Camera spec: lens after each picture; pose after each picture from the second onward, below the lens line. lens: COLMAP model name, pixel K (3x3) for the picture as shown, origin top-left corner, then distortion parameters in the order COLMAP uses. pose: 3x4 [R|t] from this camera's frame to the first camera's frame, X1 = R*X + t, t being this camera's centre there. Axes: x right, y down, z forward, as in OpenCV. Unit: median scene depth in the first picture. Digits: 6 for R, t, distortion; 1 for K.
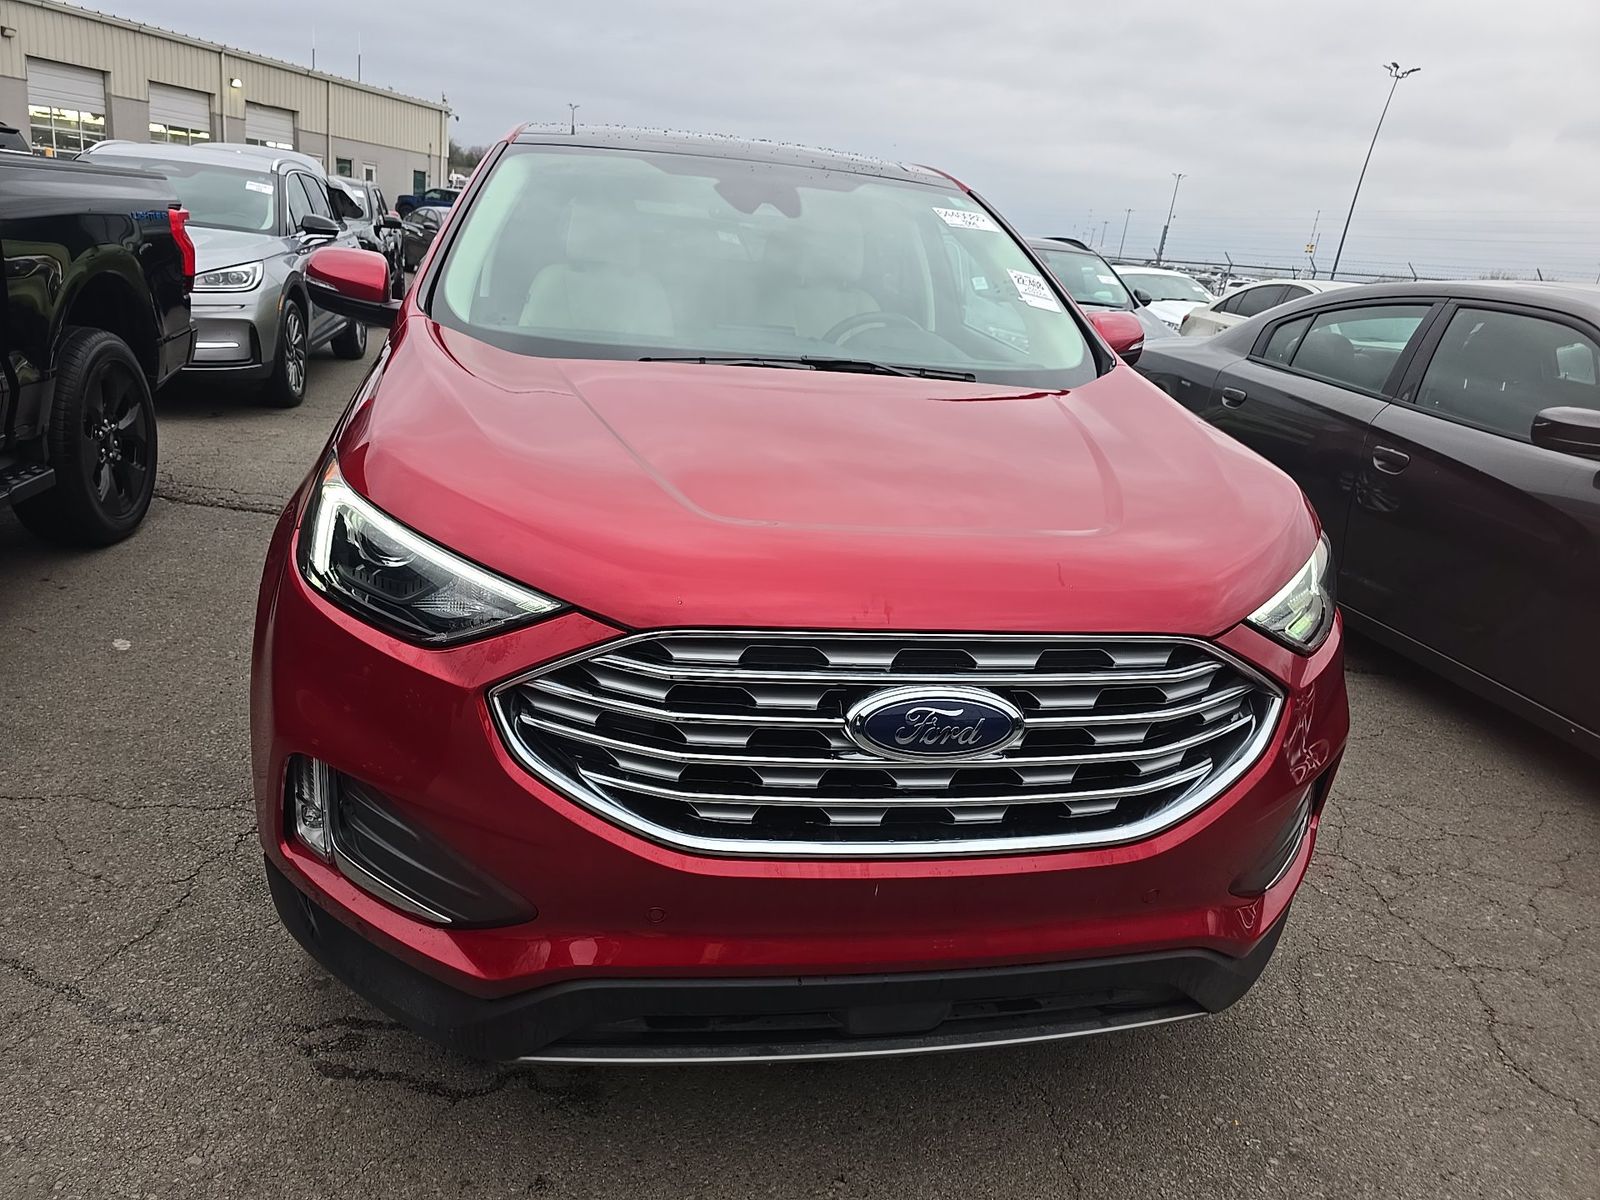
lens RADIAL K [[1113.8, 0, 806.4], [0, 1113.8, 631.2], [0, 0, 1]] dist [0.050658, -0.059349]
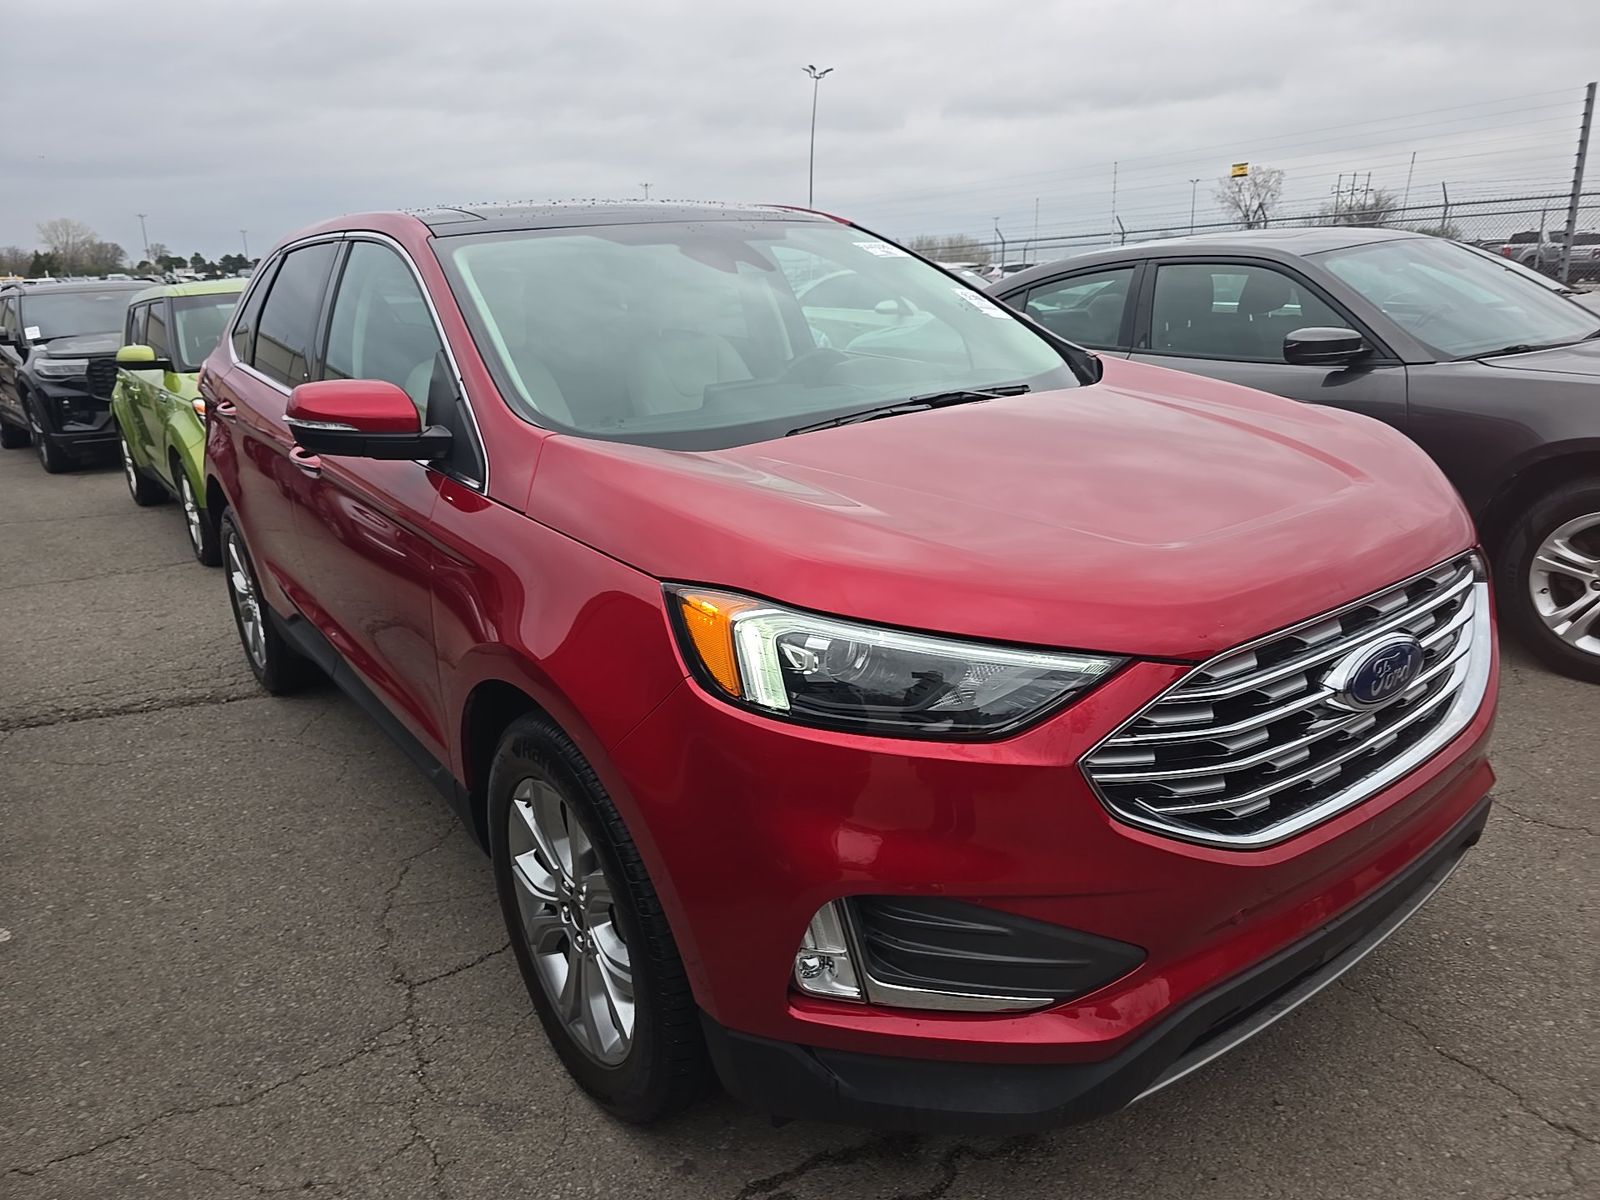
lens RADIAL K [[1113.8, 0, 806.4], [0, 1113.8, 631.2], [0, 0, 1]] dist [0.050658, -0.059349]
pose [[0.880680, -0.269332, 0.389697, -0.335740], [0.273475, 0.960779, 0.045996, -0.067830], [-0.386801, 0.066065, 0.919794, 0.057081]]
